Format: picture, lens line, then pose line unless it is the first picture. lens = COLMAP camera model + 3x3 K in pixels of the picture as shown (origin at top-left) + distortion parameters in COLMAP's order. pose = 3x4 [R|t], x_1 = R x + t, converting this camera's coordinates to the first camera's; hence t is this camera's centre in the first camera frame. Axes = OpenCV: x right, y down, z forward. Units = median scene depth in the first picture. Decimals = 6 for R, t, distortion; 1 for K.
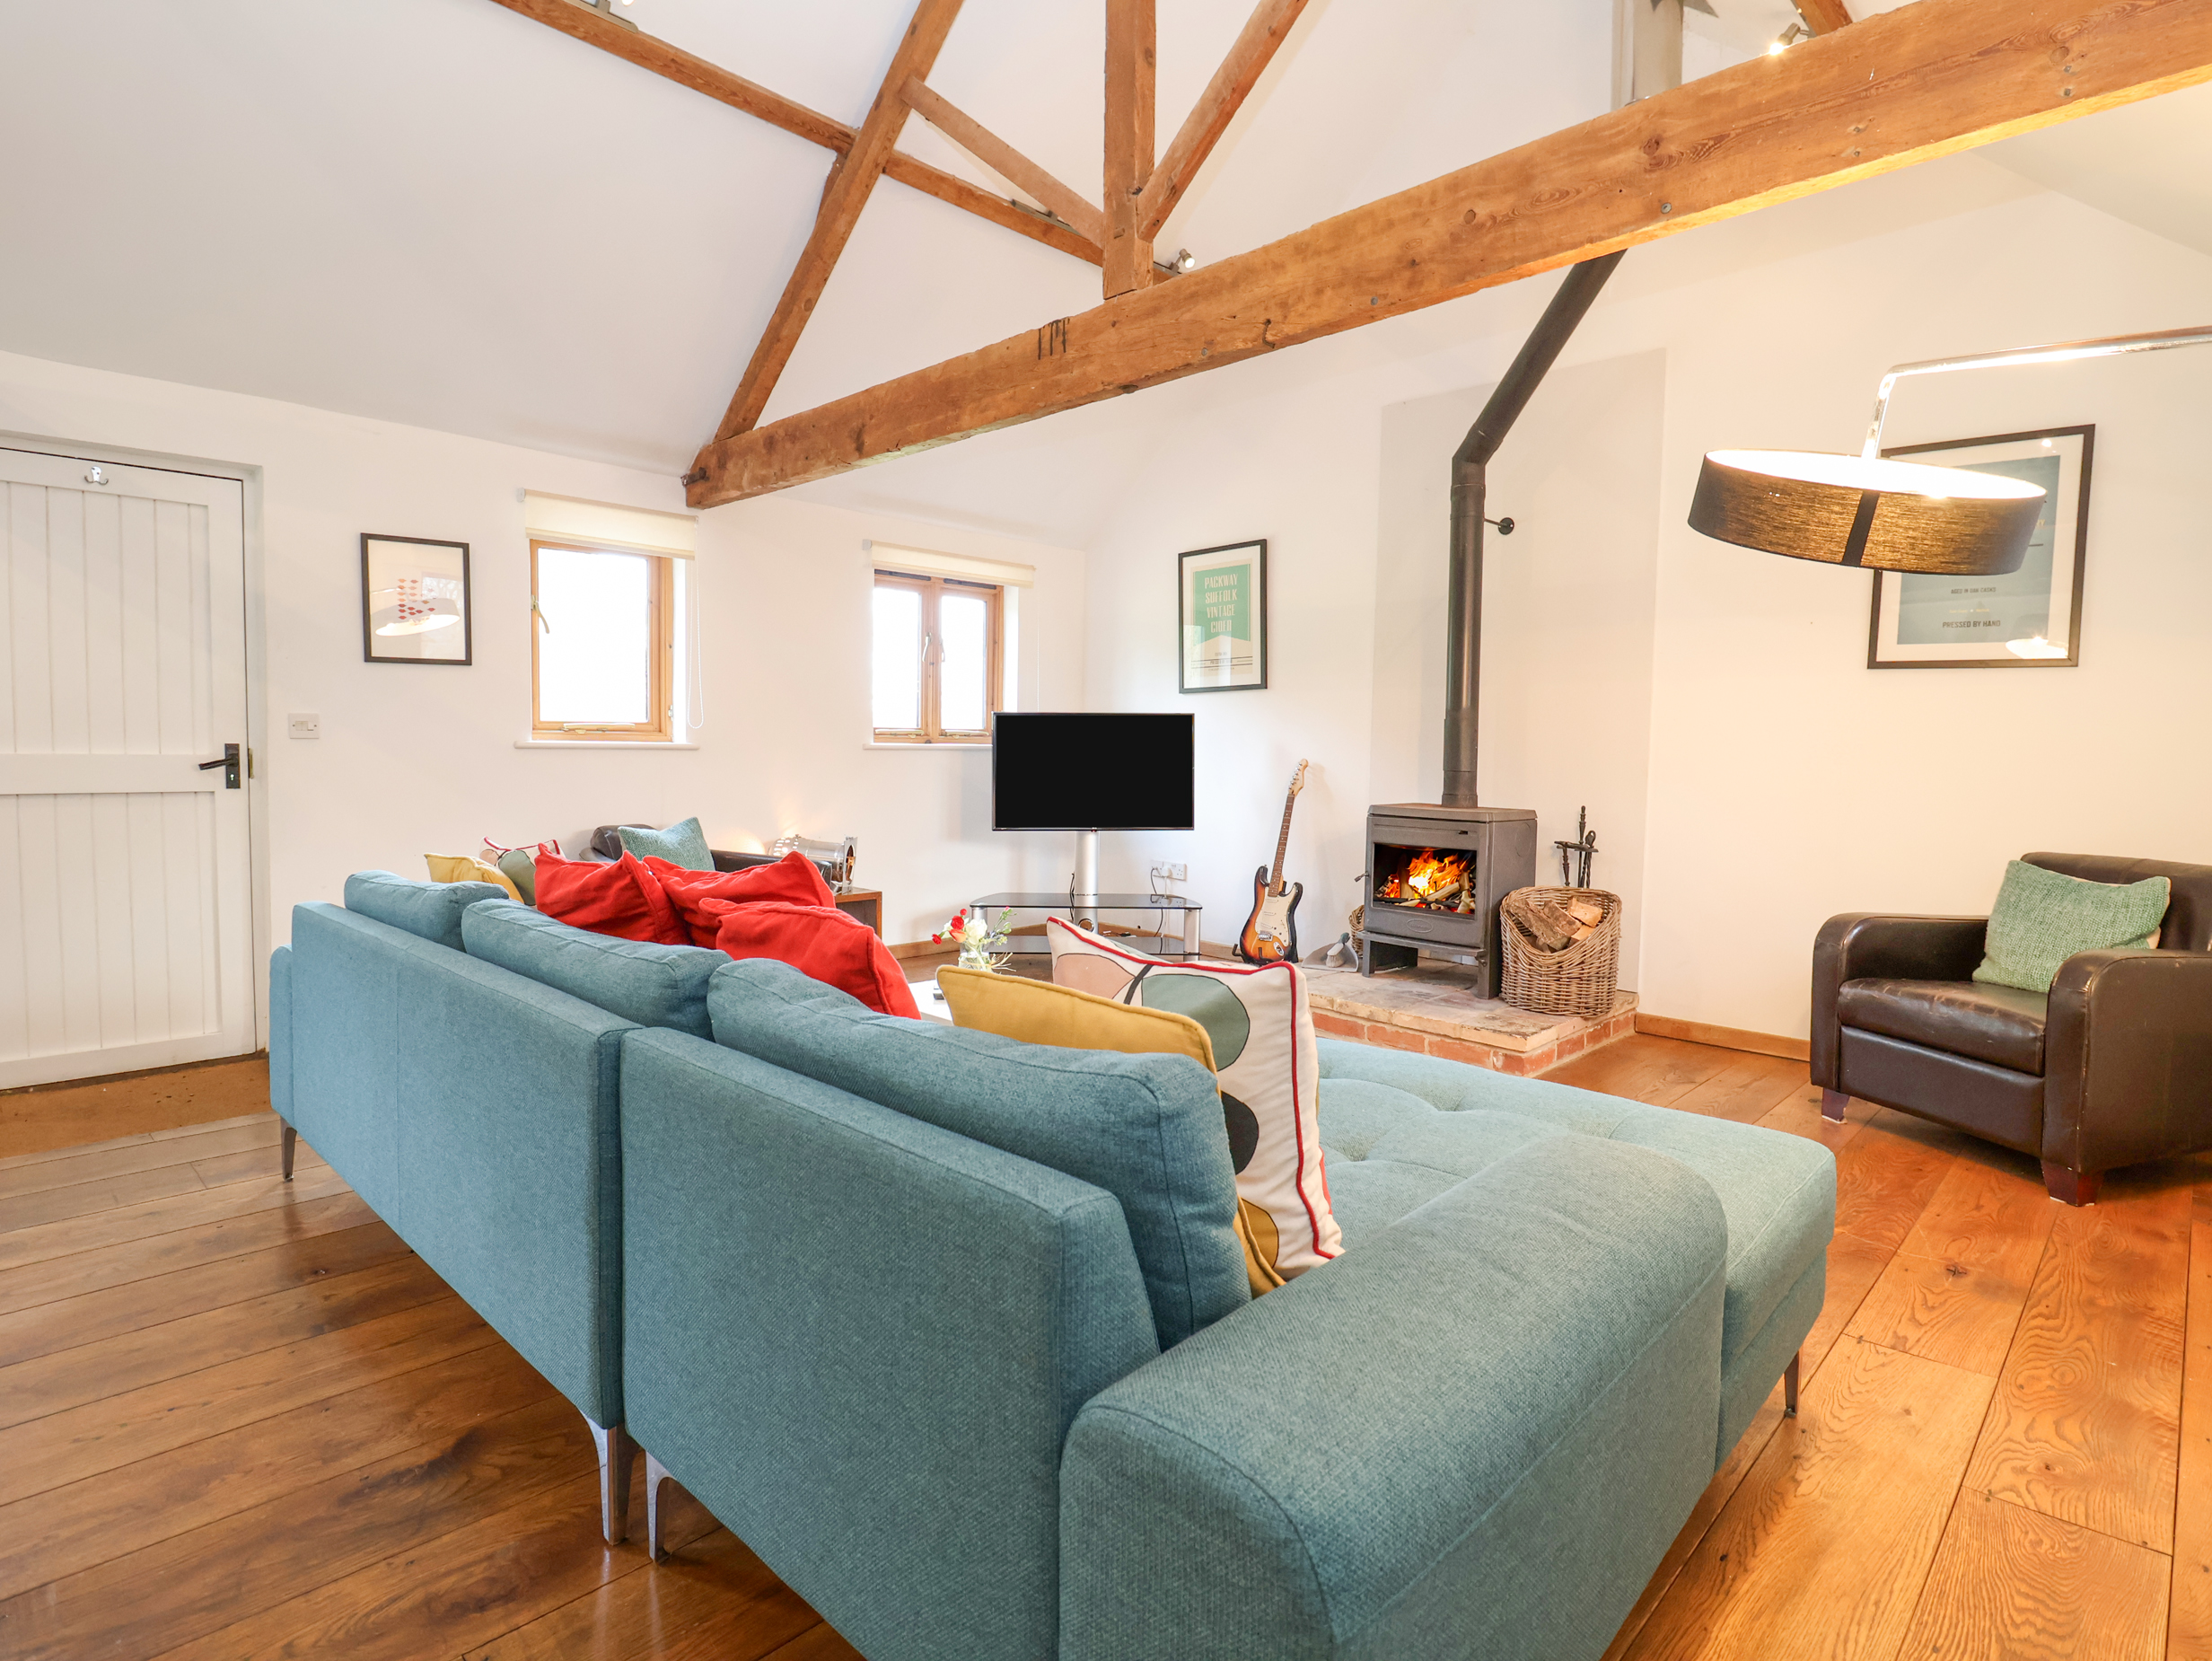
lens RADIAL K [[1145.8, 0, 1115.4], [0, 1145.8, 804.1], [0, 0, 1]] dist [0.001643, -0.015294]
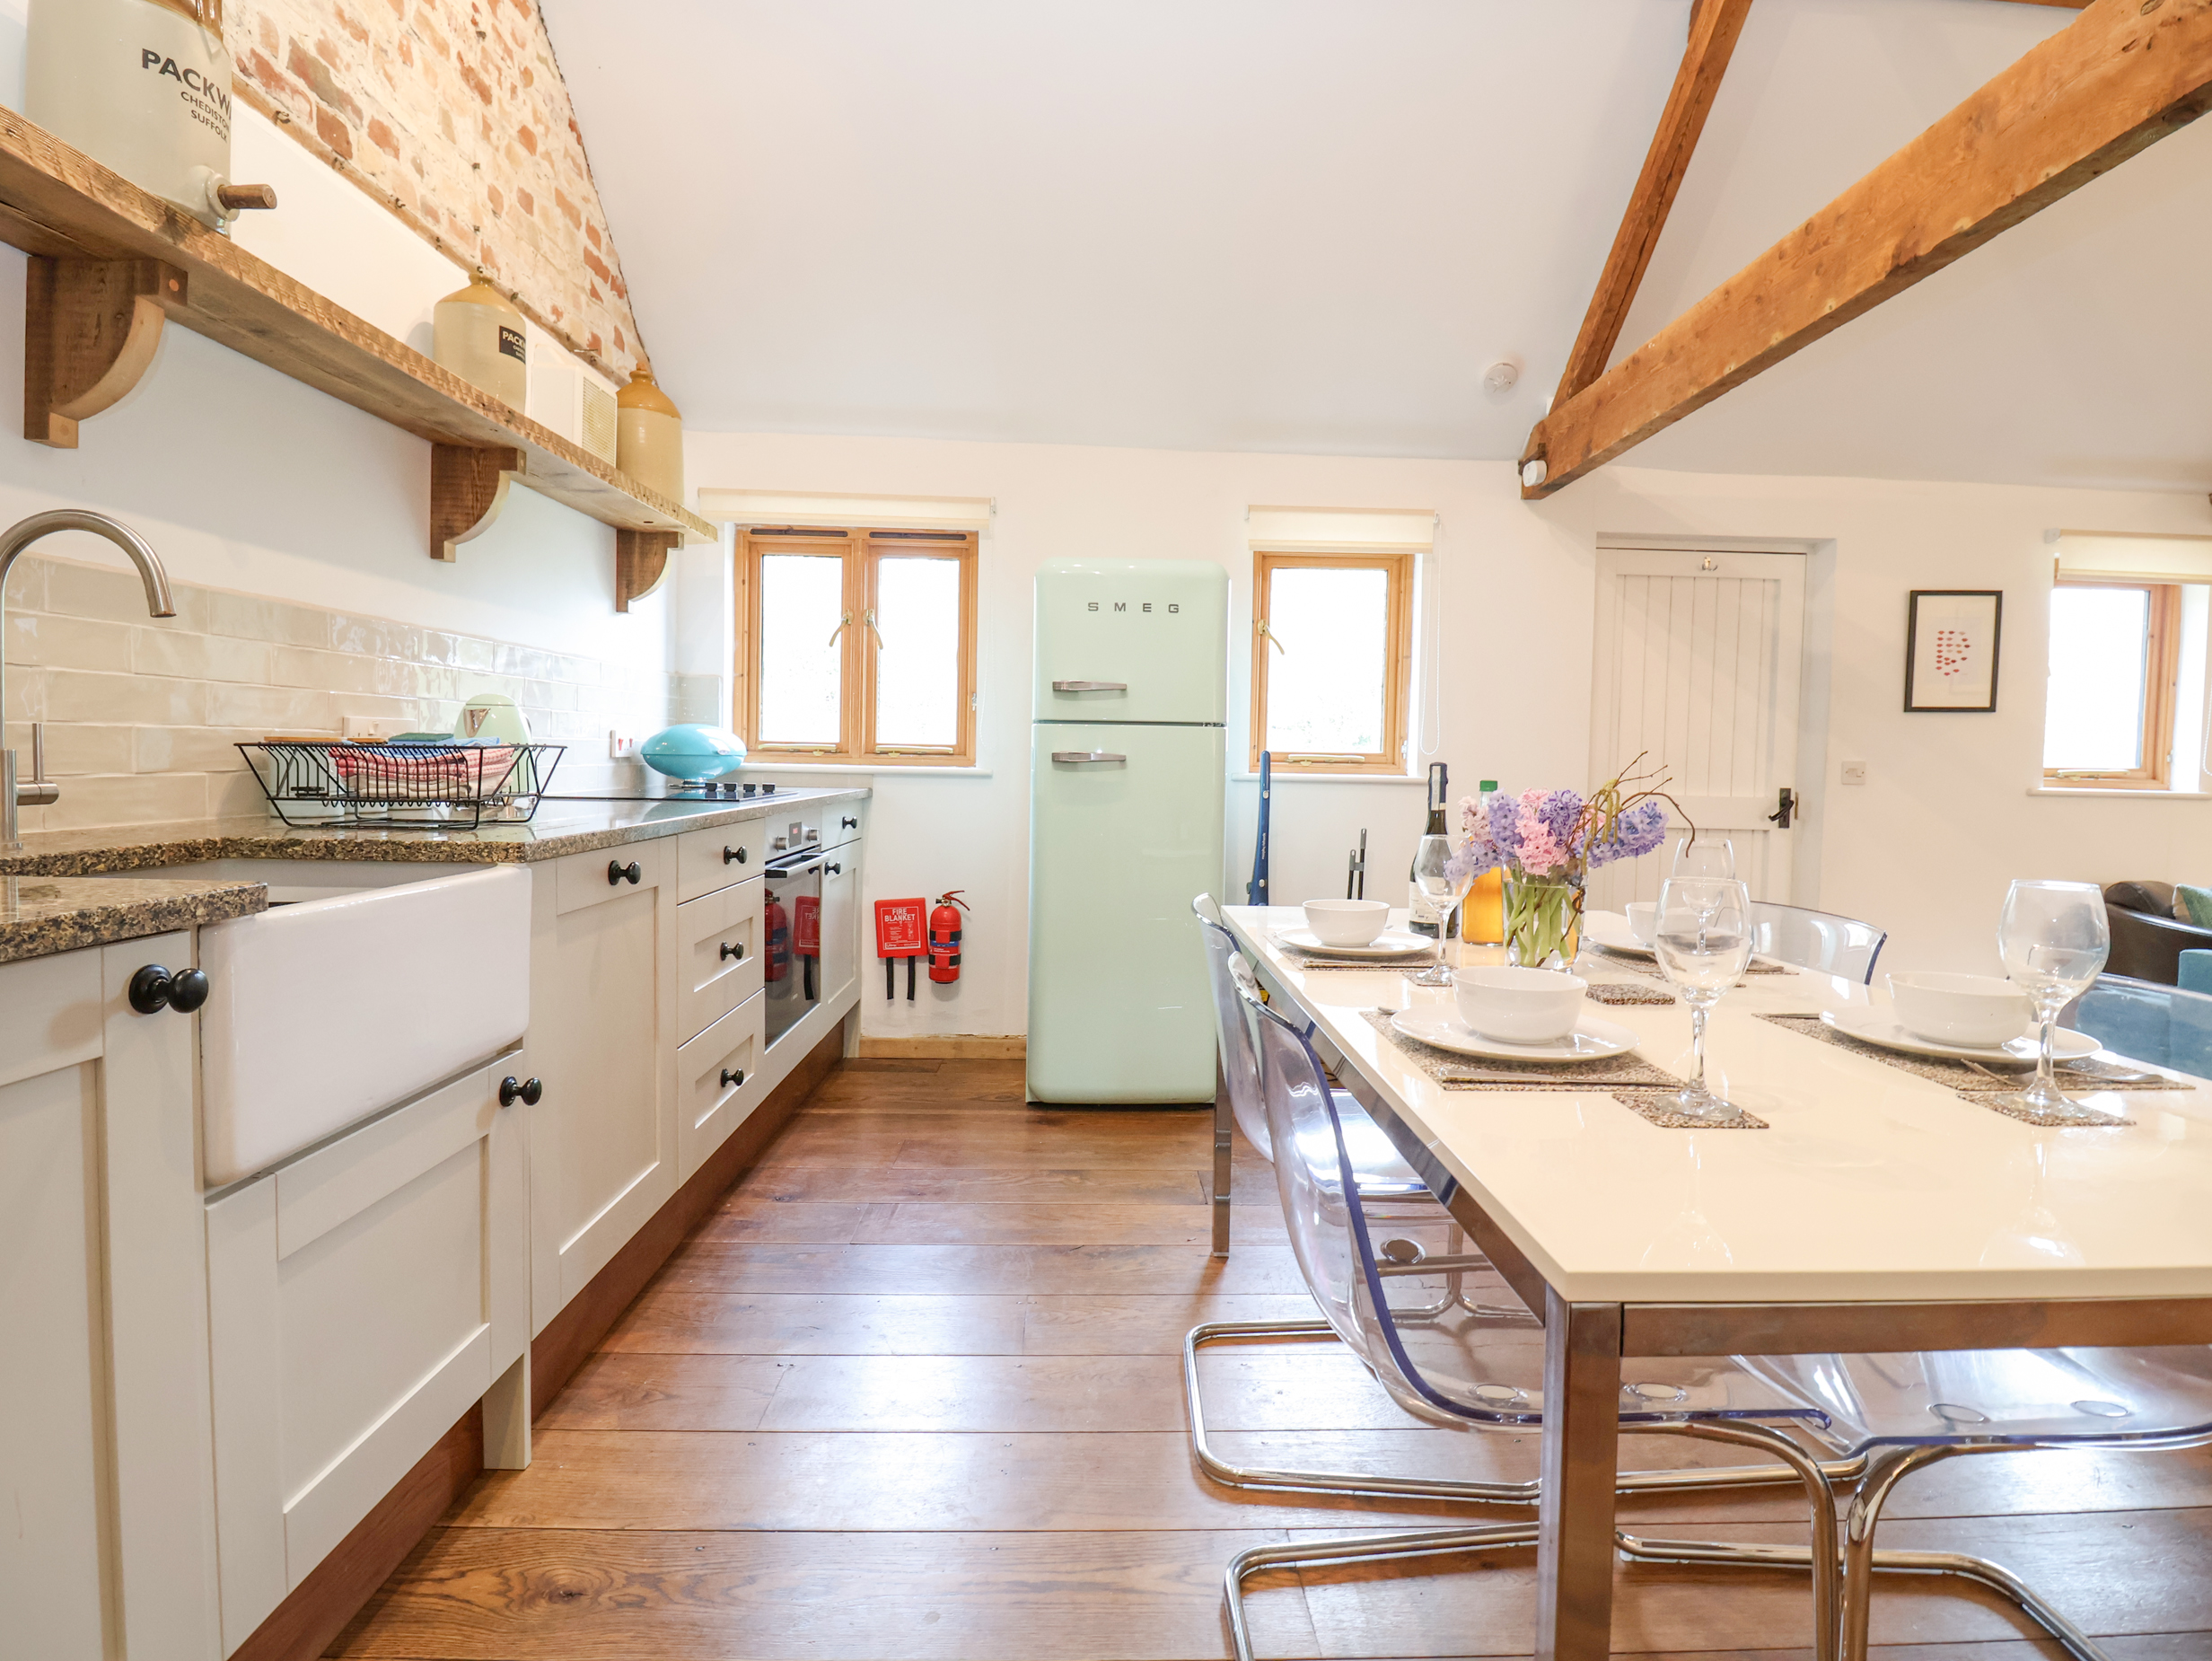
lens RADIAL K [[1145.8, 0, 1115.4], [0, 1145.8, 804.1], [0, 0, 1]] dist [0.001643, -0.015294]
pose [[0.714973, 0.026547, -0.698648, -0.454942], [-0.049018, 0.998723, -0.012213, 0.009279], [0.697431, 0.042978, 0.715362, -0.266499]]
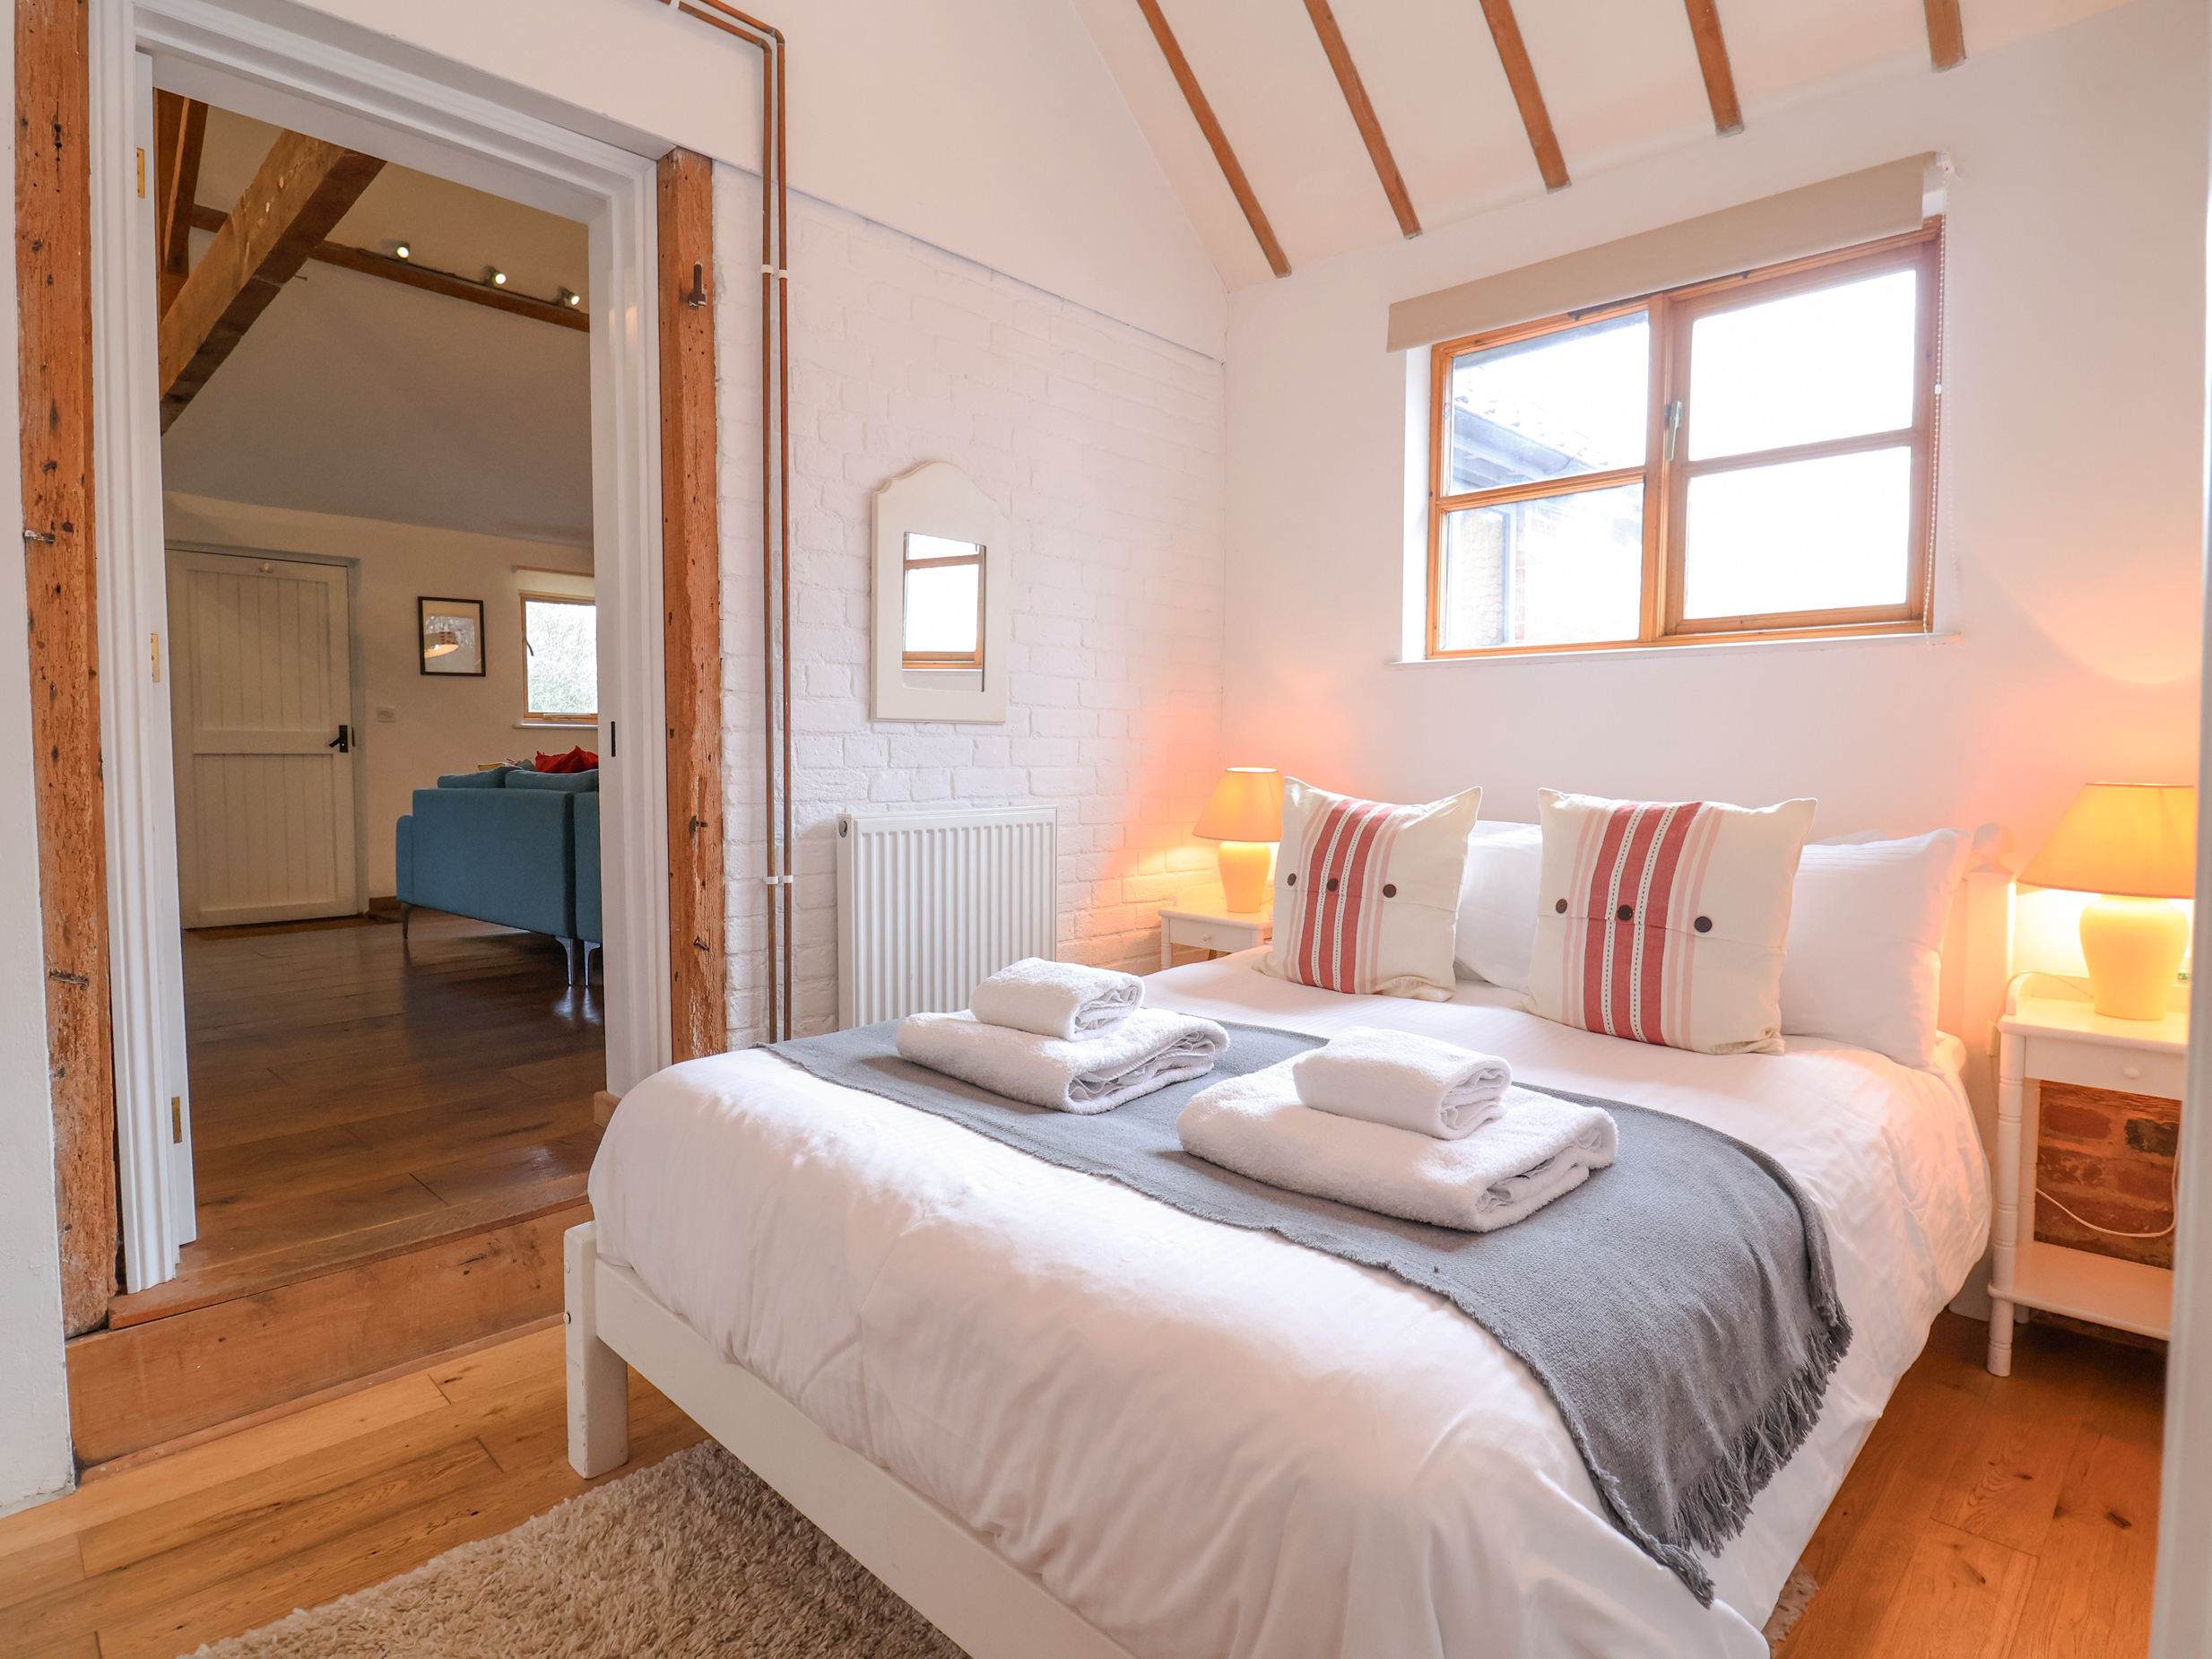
lens RADIAL K [[1145.8, 0, 1115.4], [0, 1145.8, 803.1], [0, 0, 1]] dist [0.001643, -0.015294]
pose [[0.999567, -0.021362, 0.020245, 0.309732], [0.021664, 0.999655, -0.014819, 0.108738], [-0.019922, 0.015252, 0.999685, -0.676393]]
